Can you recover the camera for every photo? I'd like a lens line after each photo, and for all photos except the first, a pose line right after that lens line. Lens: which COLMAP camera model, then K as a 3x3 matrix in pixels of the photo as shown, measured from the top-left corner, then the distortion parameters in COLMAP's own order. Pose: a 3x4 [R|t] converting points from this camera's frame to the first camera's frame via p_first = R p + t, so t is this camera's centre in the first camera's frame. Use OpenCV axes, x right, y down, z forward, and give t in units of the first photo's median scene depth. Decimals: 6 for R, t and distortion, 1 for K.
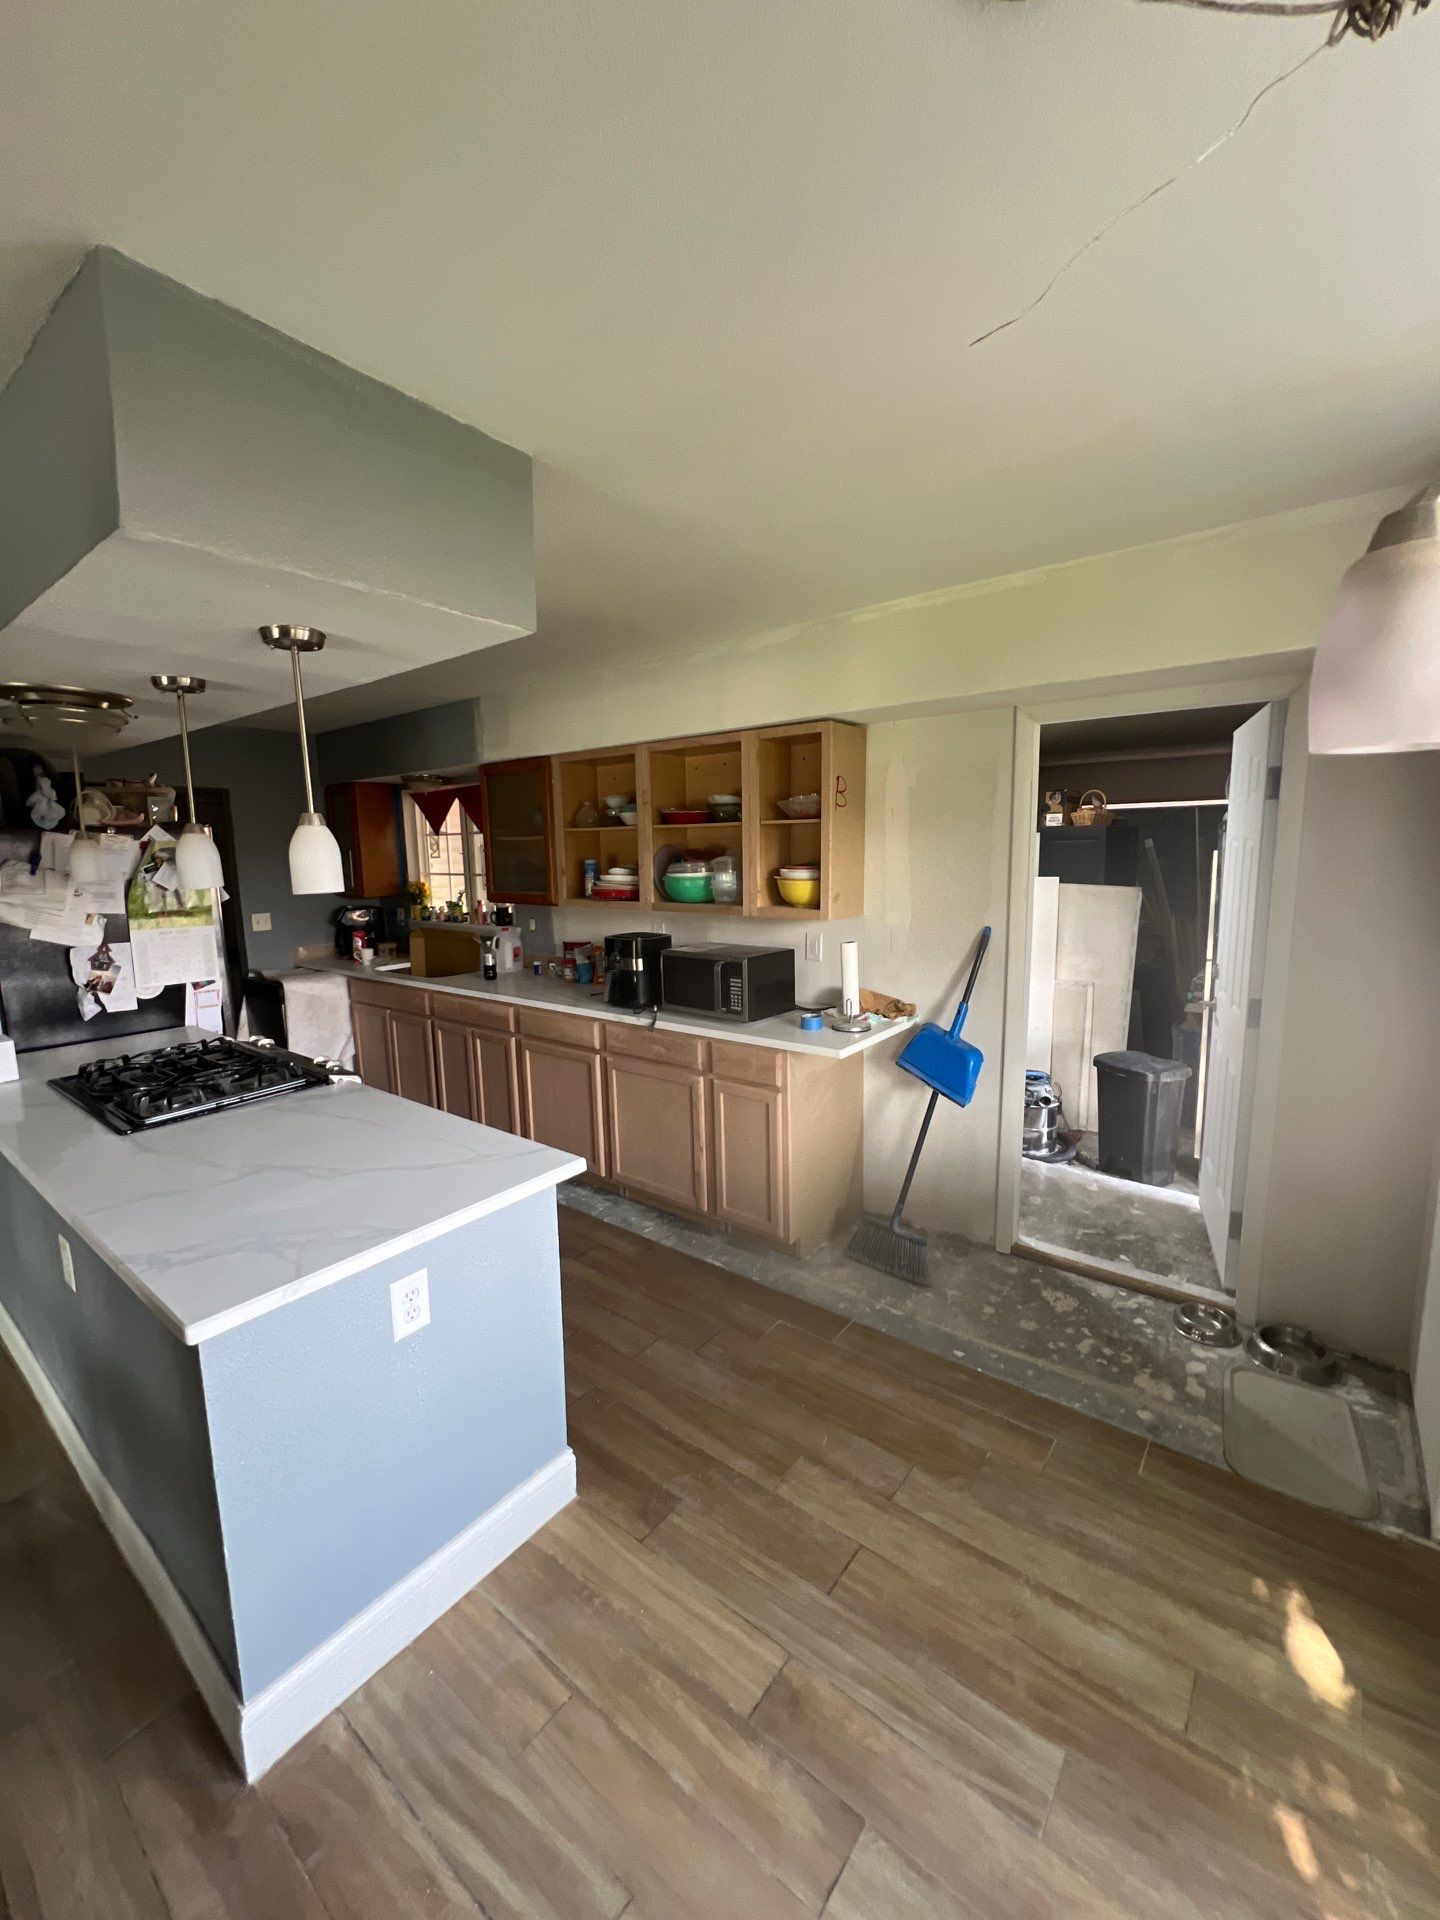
lens RADIAL K [[769.3, 0, 726.0], [0, 769.3, 956.9], [0, 0, 1]] dist [-0.001298, 0.000223]
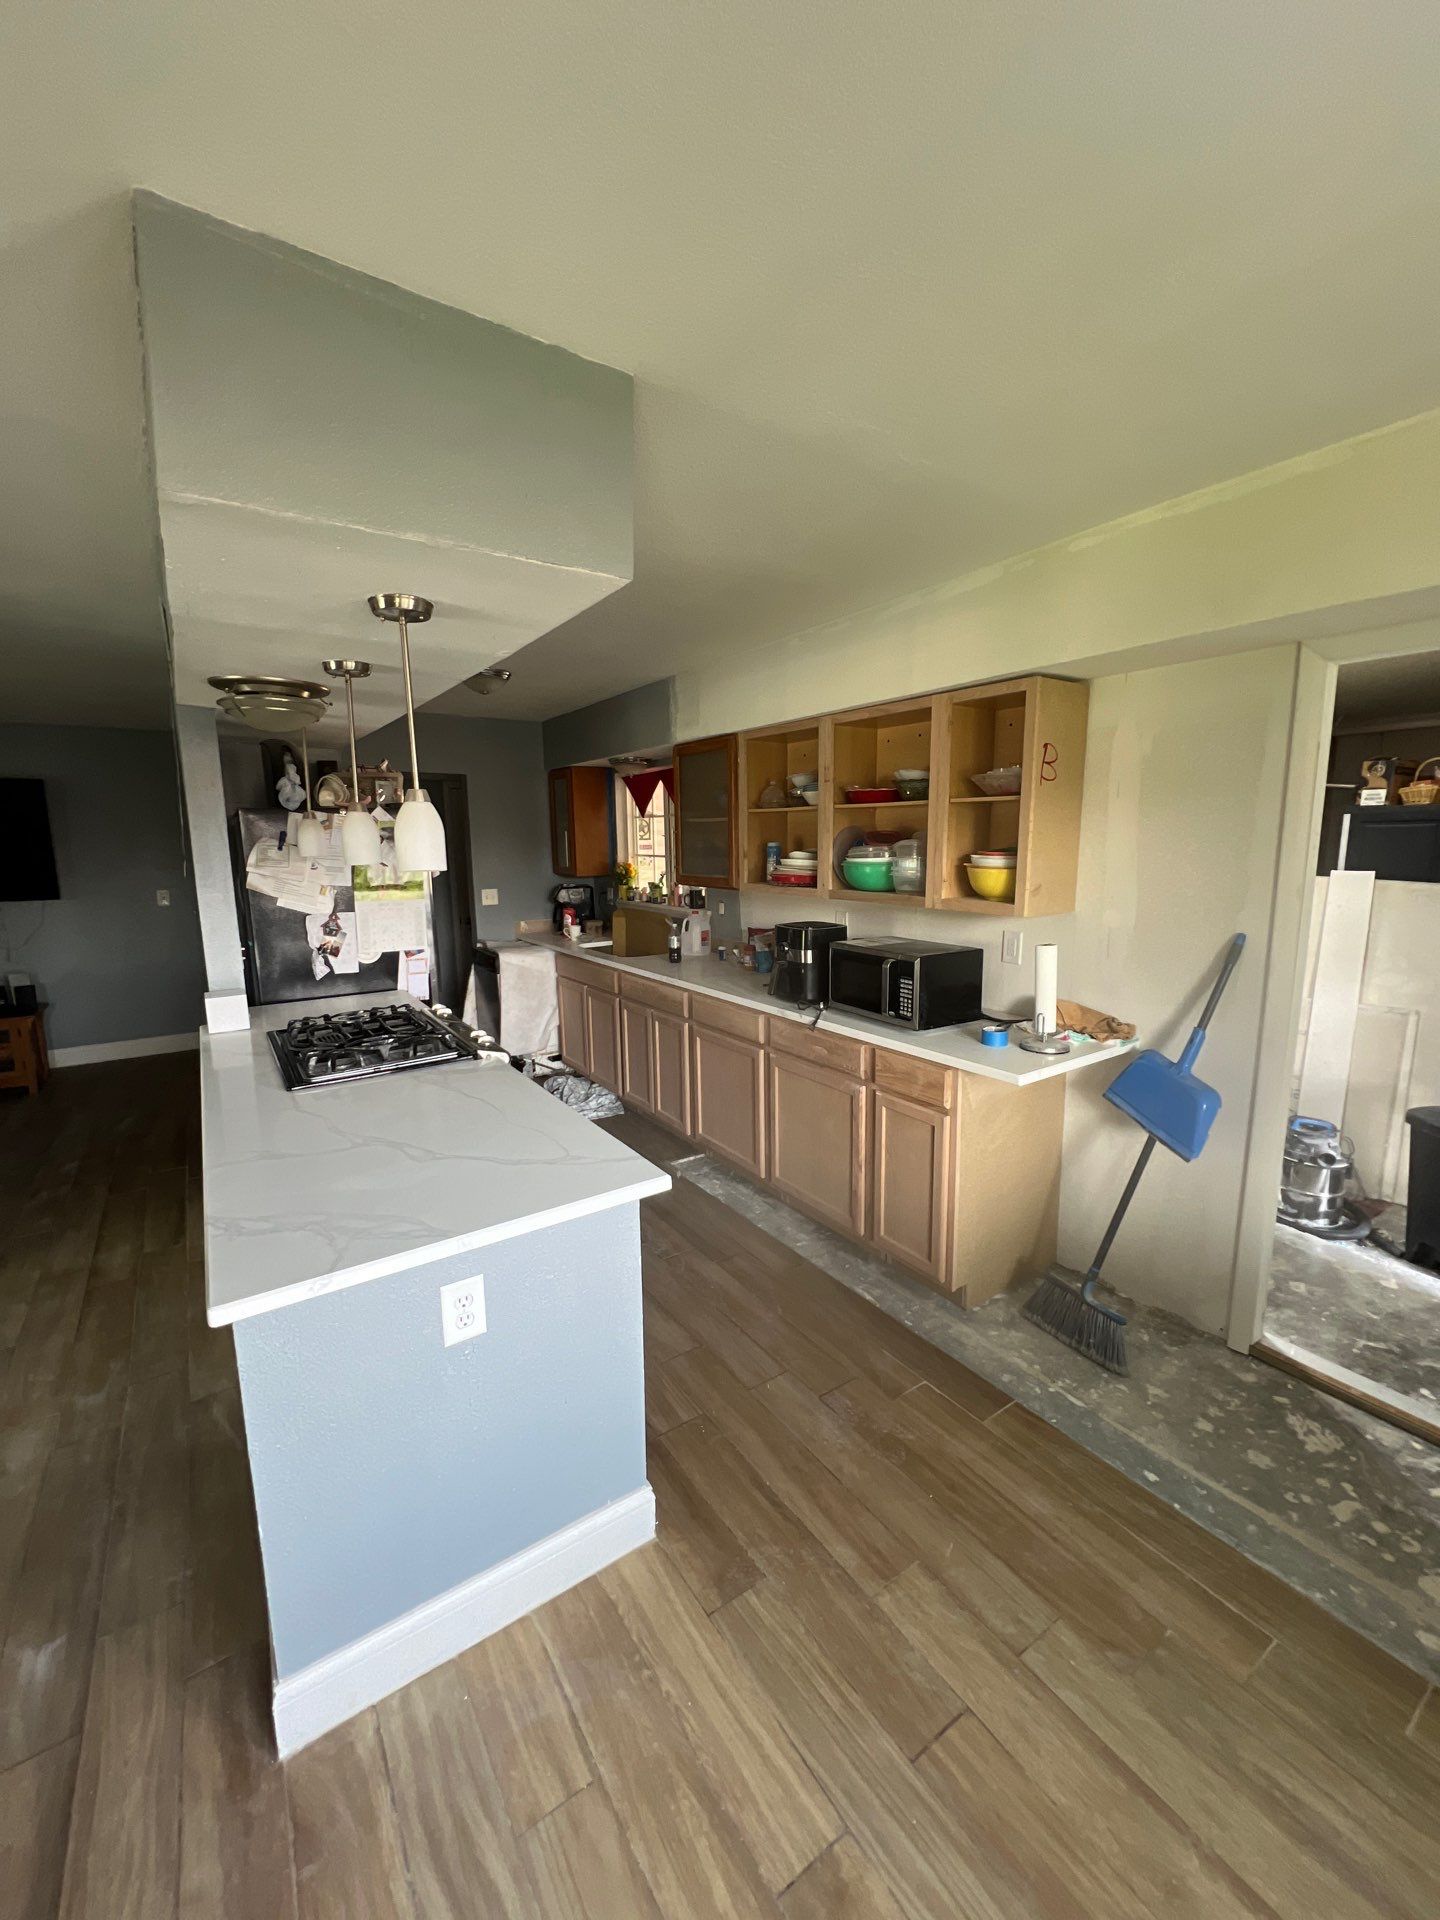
lens RADIAL K [[769.3, 0, 726.0], [0, 769.3, 956.9], [0, 0, 1]] dist [-0.001298, 0.000223]
pose [[0.951939, 0.054891, -0.301330, 0.075783], [-0.049032, 0.998433, 0.026979, -0.010500], [0.302339, -0.010907, 0.953138, 0.098980]]
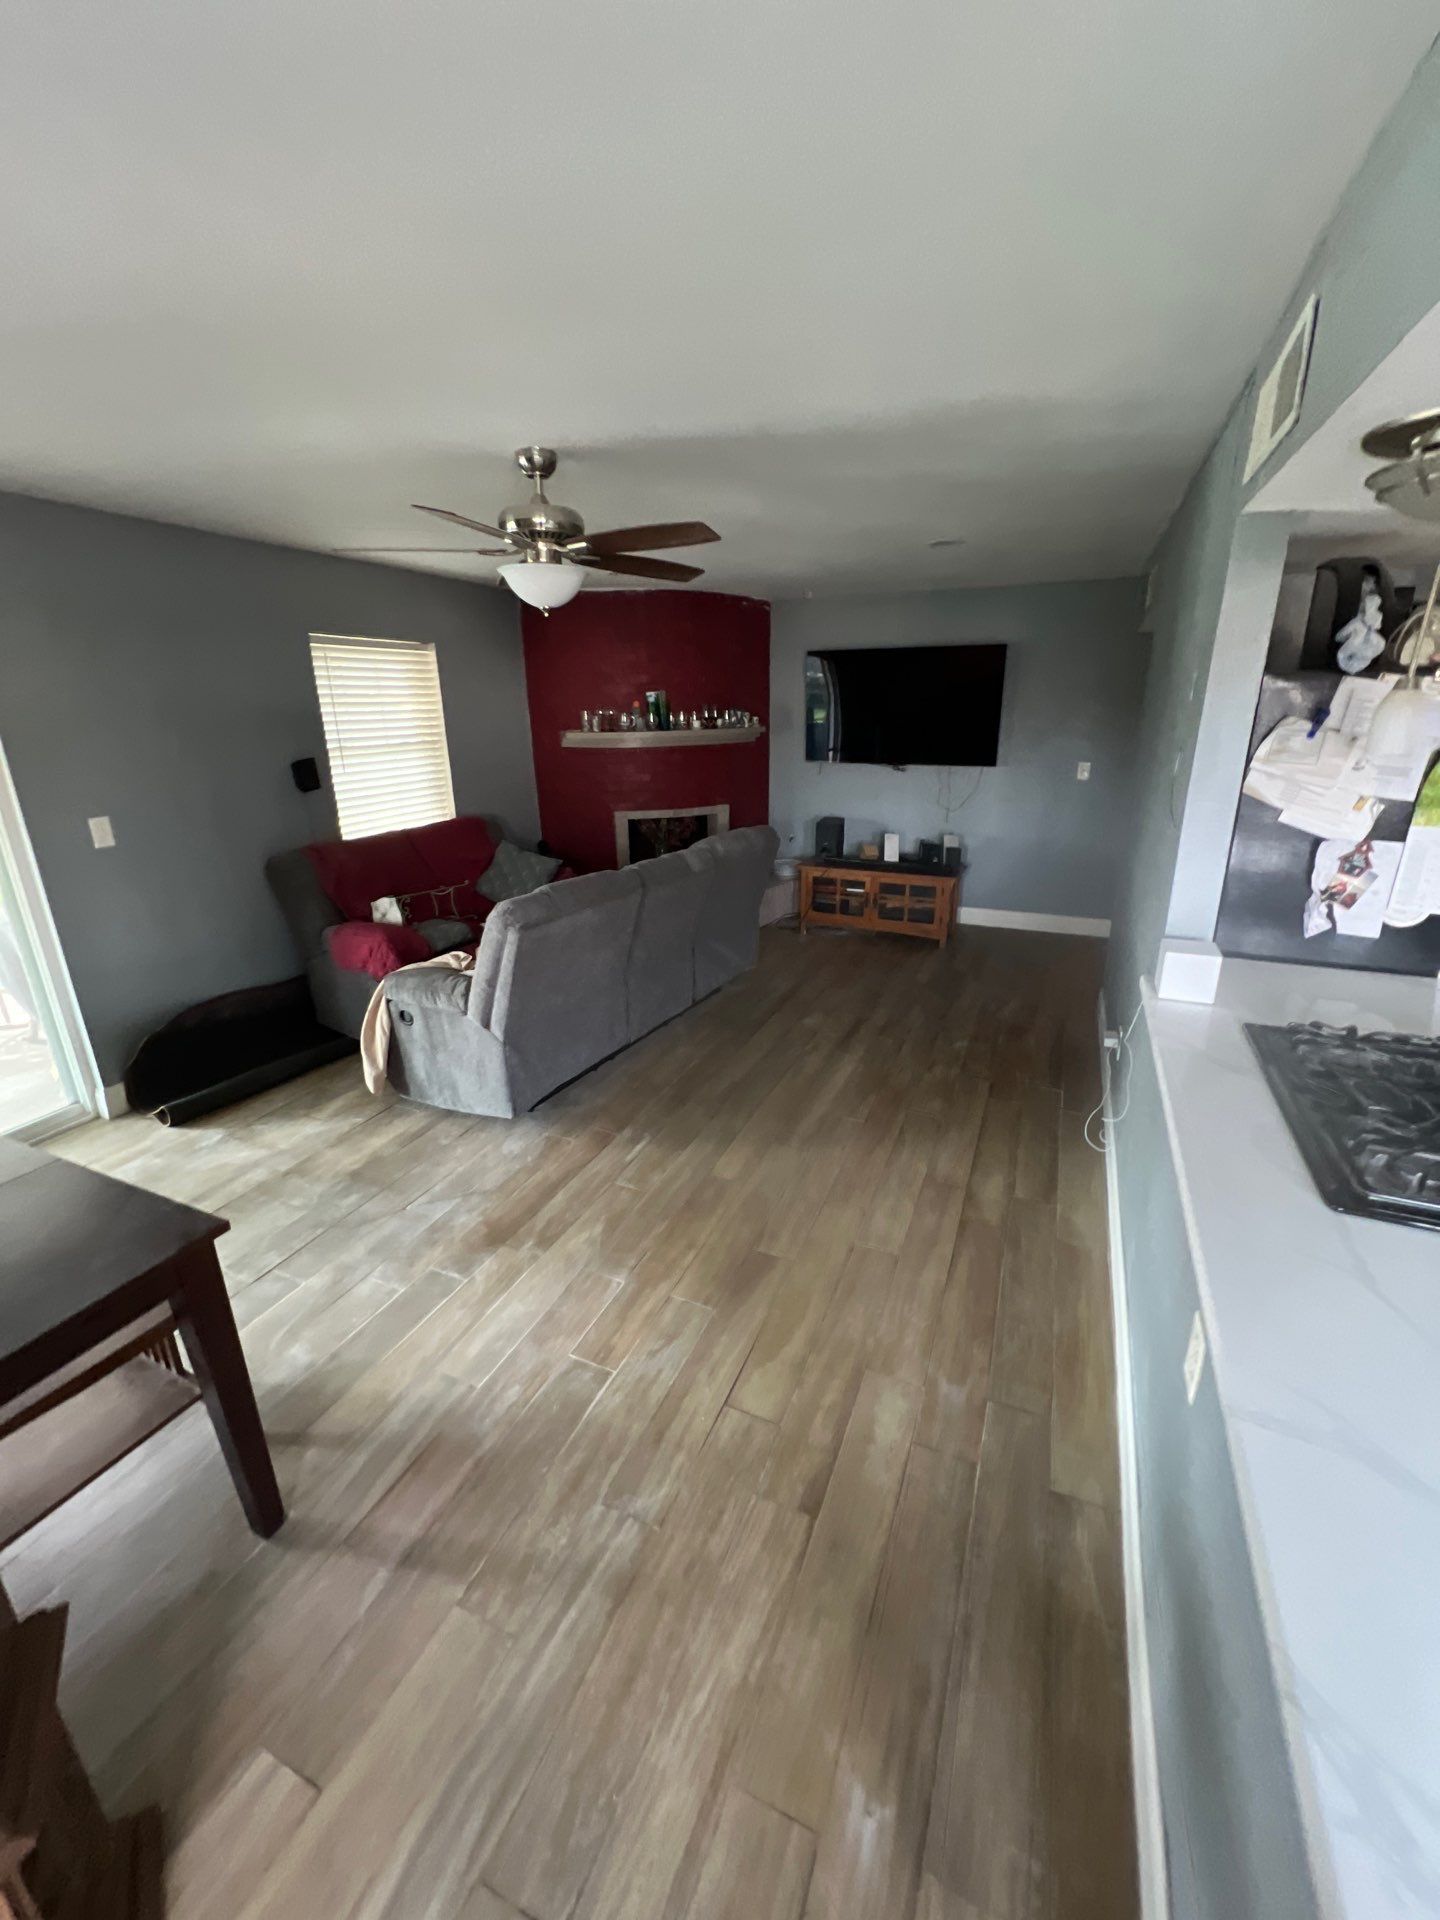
lens RADIAL K [[769.3, 0, 726.0], [0, 769.3, 956.9], [0, 0, 1]] dist [-0.001298, 0.000223]
pose [[0.243909, 0.317357, -0.916402, -0.259151], [-0.125865, 0.947308, 0.294560, -0.048279], [0.961596, 0.043498, 0.271002, 0.233011]]
